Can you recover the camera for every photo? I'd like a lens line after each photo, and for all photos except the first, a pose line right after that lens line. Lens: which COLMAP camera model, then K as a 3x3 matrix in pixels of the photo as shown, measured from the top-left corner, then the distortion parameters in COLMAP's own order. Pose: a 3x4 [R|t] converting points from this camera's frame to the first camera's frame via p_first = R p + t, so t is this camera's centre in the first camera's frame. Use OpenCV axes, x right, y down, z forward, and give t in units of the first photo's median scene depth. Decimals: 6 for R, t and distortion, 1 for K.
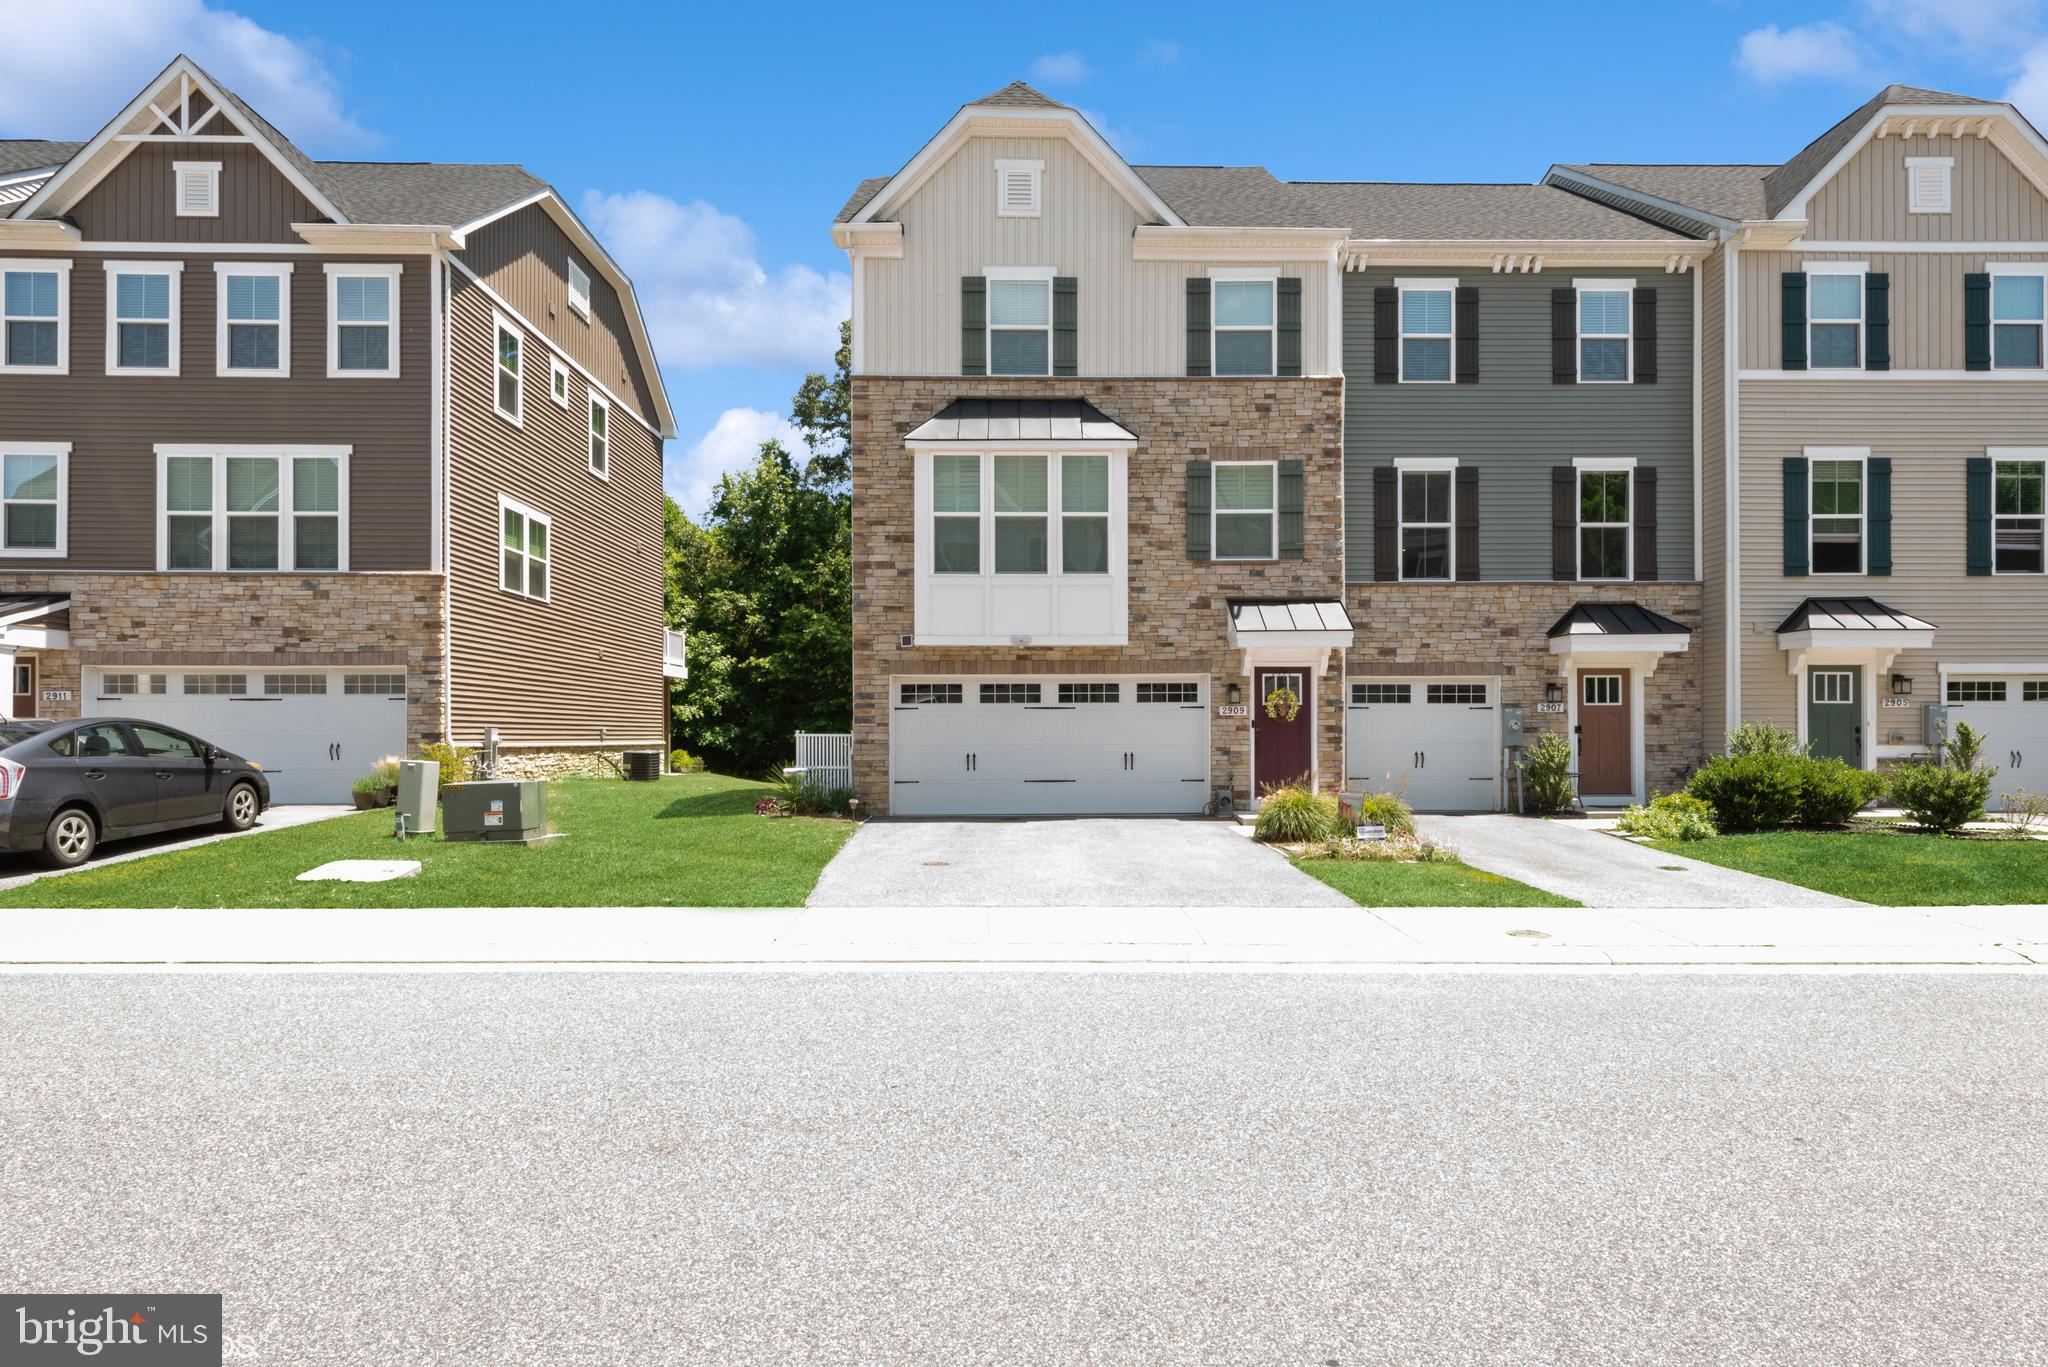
lens RADIAL K [[1142.1, 0, 1016.8], [0, 1142.1, 721.8], [0, 0, 1]] dist [-0.014240, -0.001174]
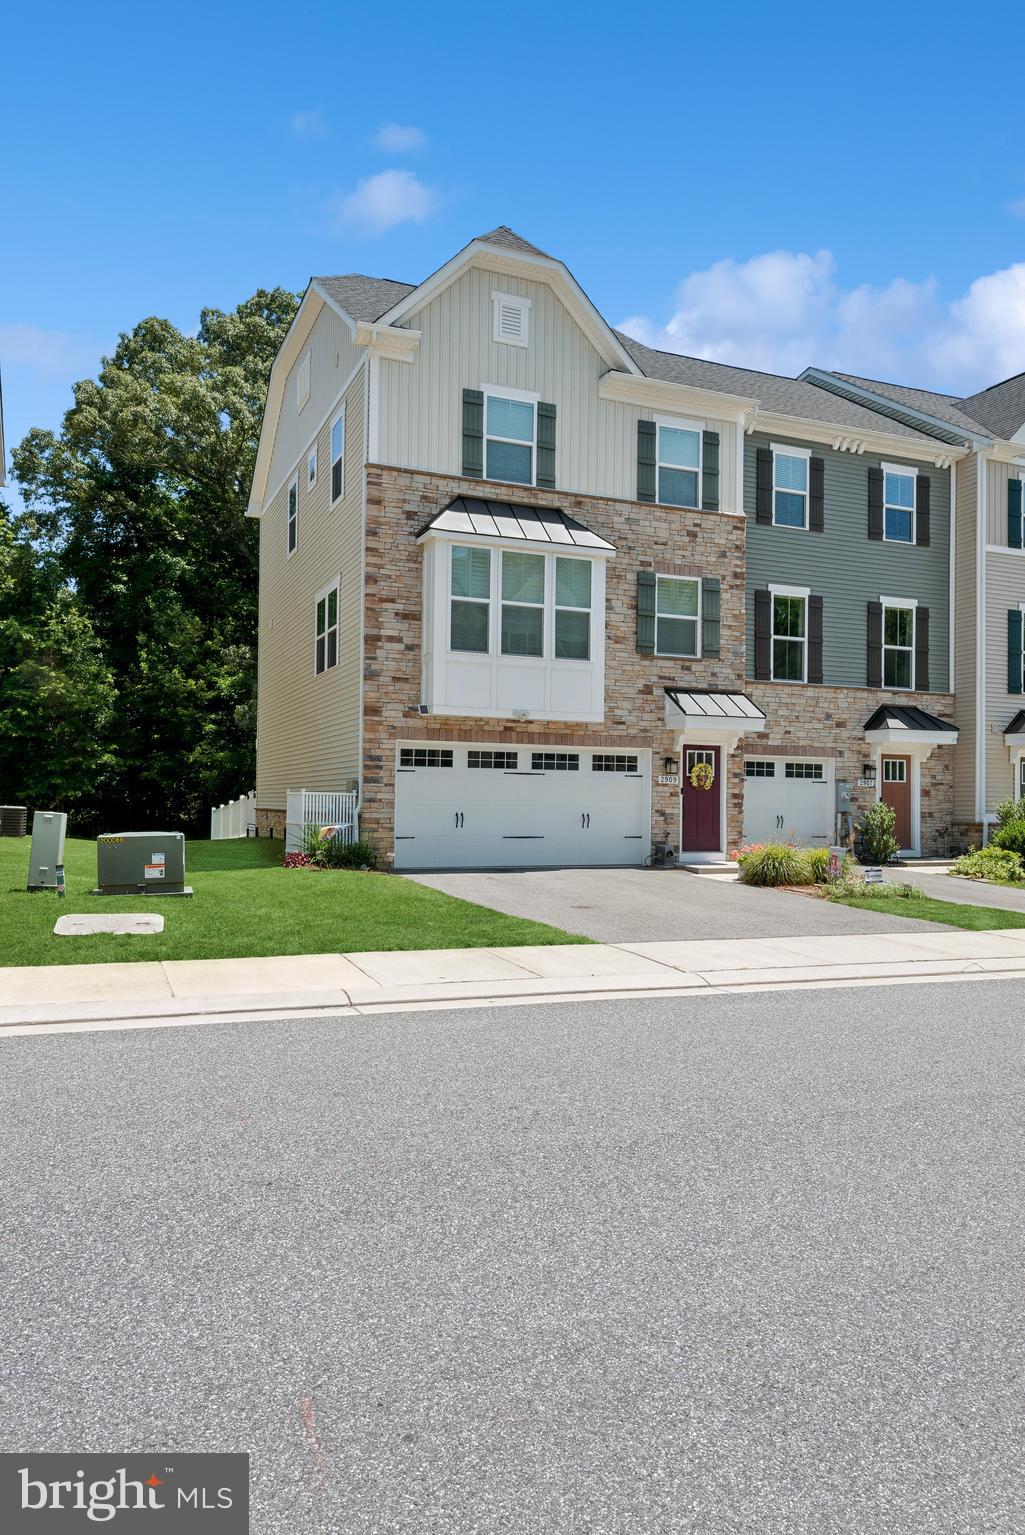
lens RADIAL K [[1046.1, 0, 514.5], [0, 1046.1, 777.4], [0, 0, 1]] dist [-0.025113, 0.000382]
pose [[0.928788, 0.024232, 0.369817, -0.369437], [-0.020468, 0.999691, -0.014099, 0.006663], [-0.370045, 0.005526, 0.928997, 0.027188]]
